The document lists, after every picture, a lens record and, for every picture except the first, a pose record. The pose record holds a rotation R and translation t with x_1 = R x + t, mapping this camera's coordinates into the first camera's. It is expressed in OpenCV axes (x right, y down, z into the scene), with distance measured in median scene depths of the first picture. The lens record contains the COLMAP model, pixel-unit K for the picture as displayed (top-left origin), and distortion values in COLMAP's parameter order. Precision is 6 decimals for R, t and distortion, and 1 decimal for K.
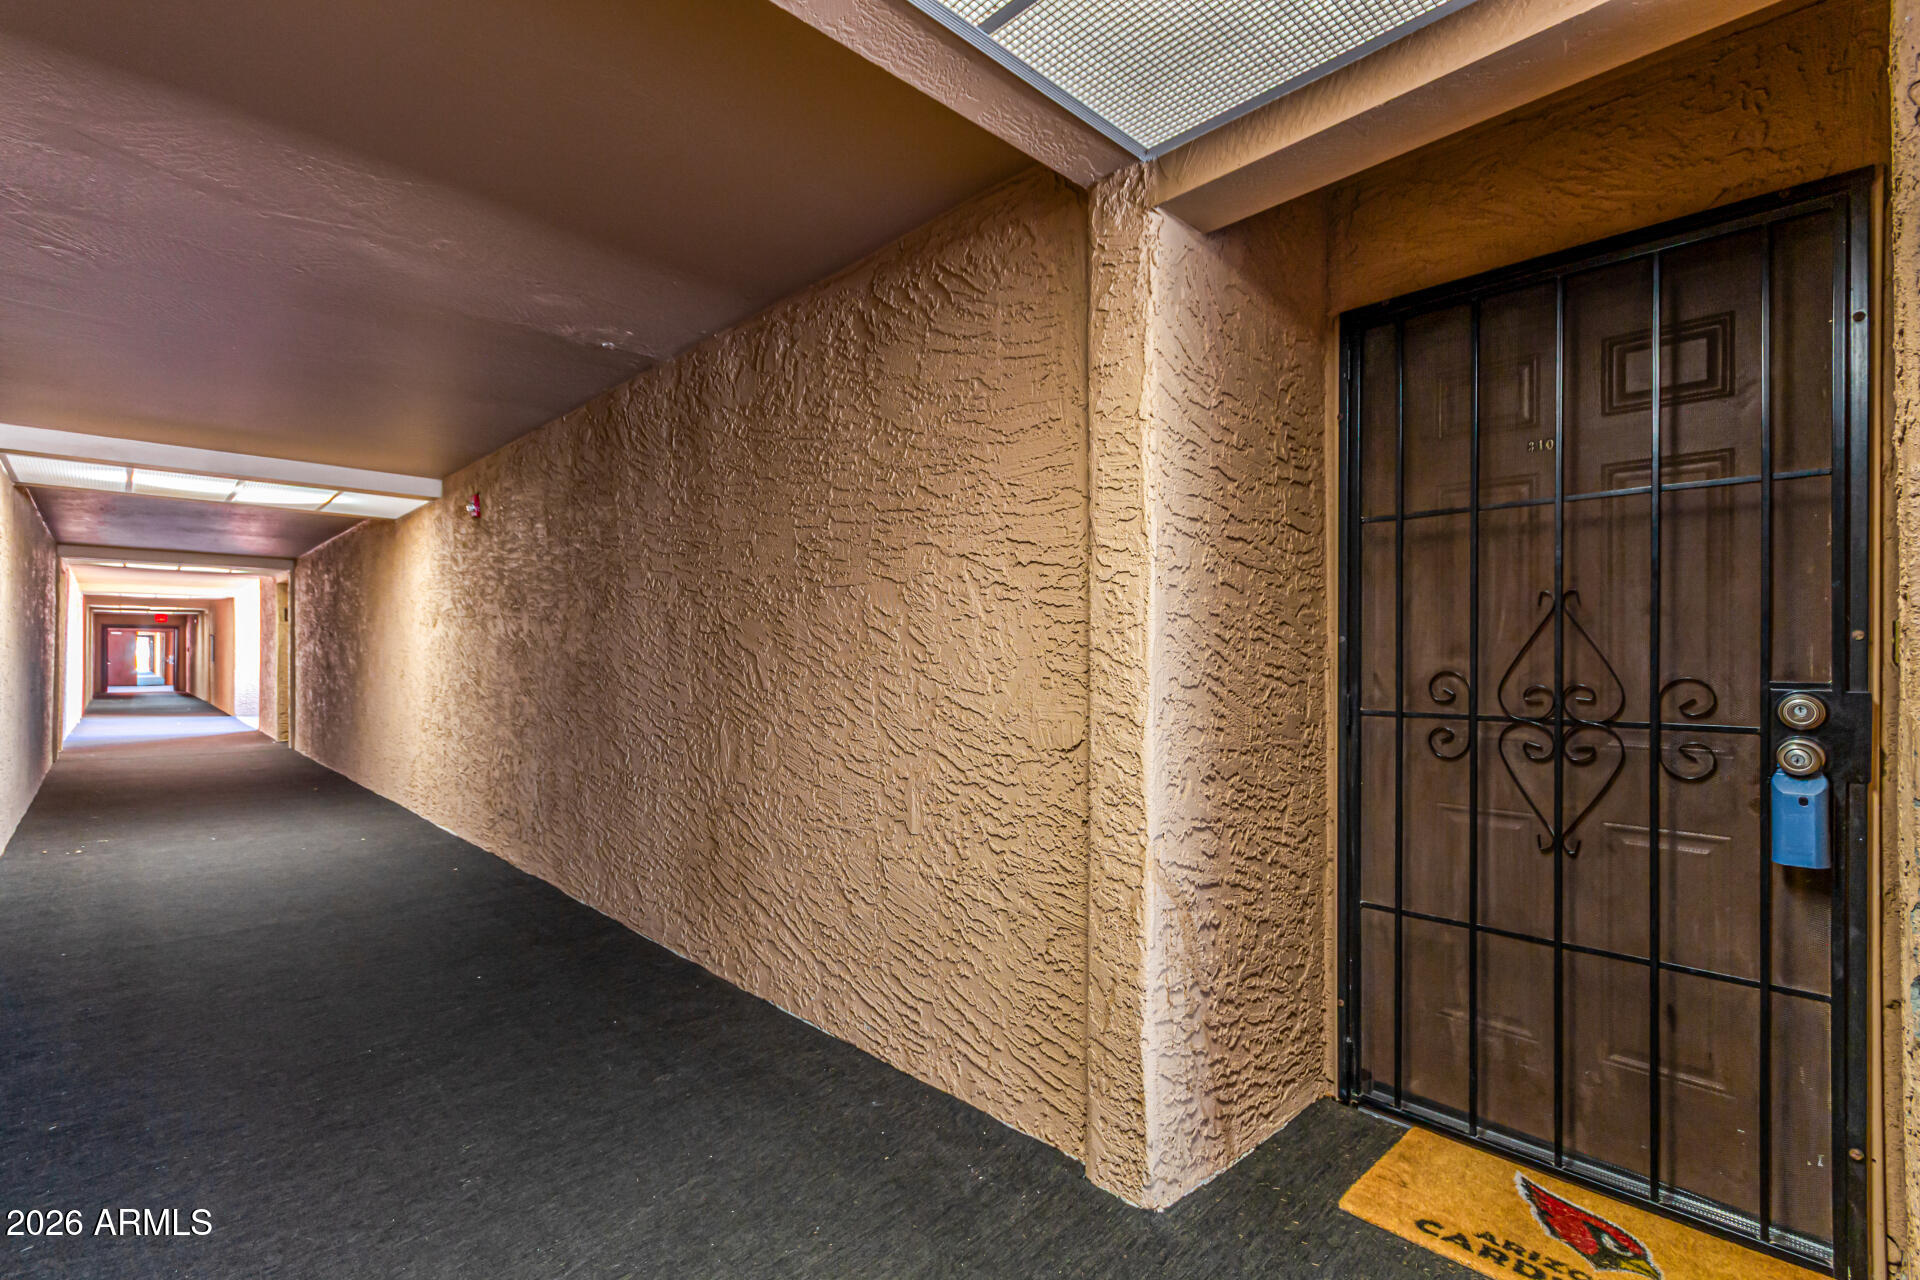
lens RADIAL K [[884.4, 0, 960.8], [0, 884.4, 659.1], [0, 0, 1]] dist [0.004549, 0.000669]
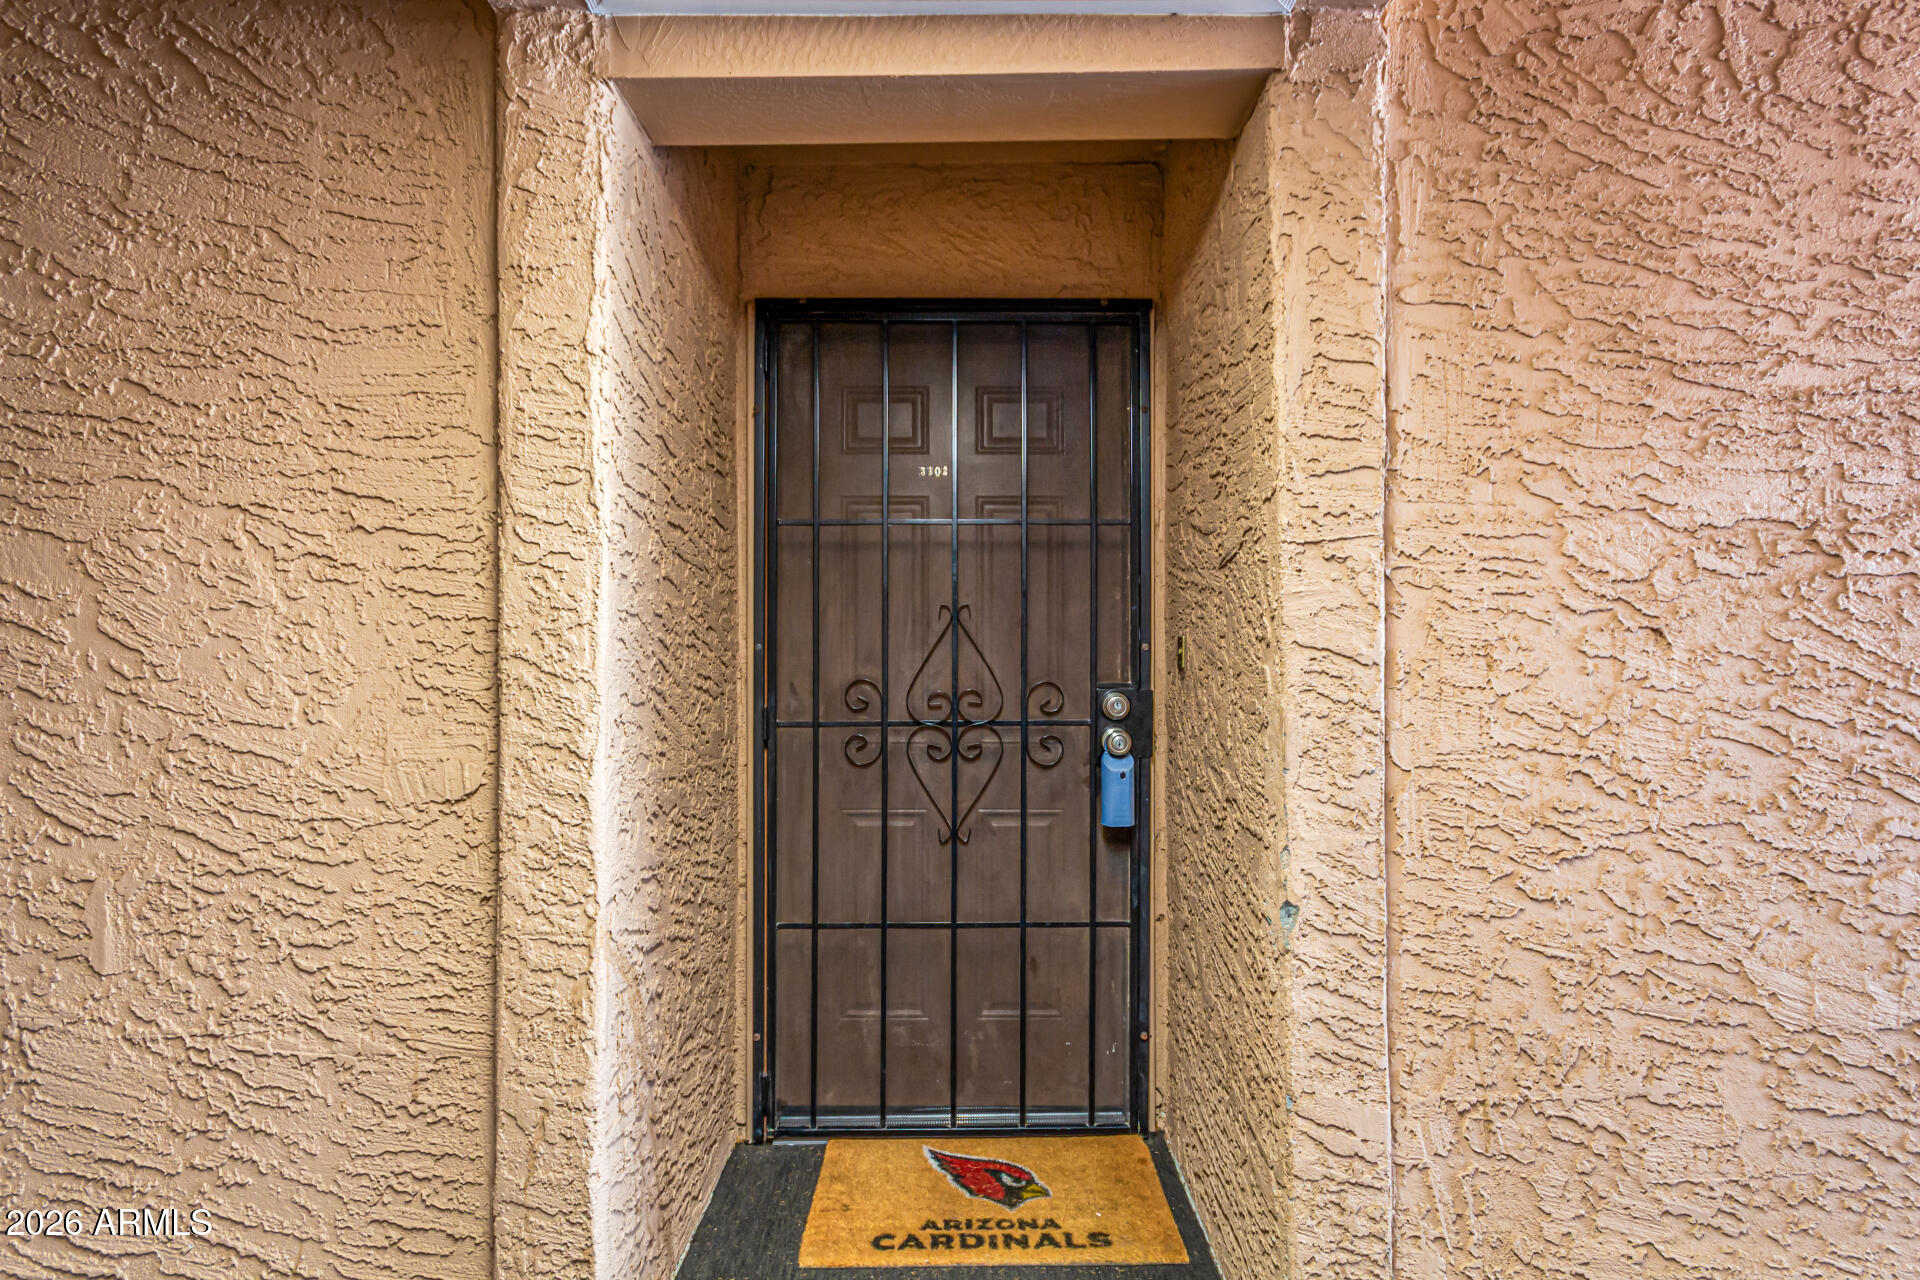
lens RADIAL K [[884.4, 0, 960.8], [0, 884.4, 659.1], [0, 0, 1]] dist [0.004549, 0.000669]
pose [[0.682237, -0.000435, 0.731131, -0.119823], [0.008398, 0.999939, -0.007242, -0.000971], [-0.731083, 0.011081, 0.682199, 0.229518]]
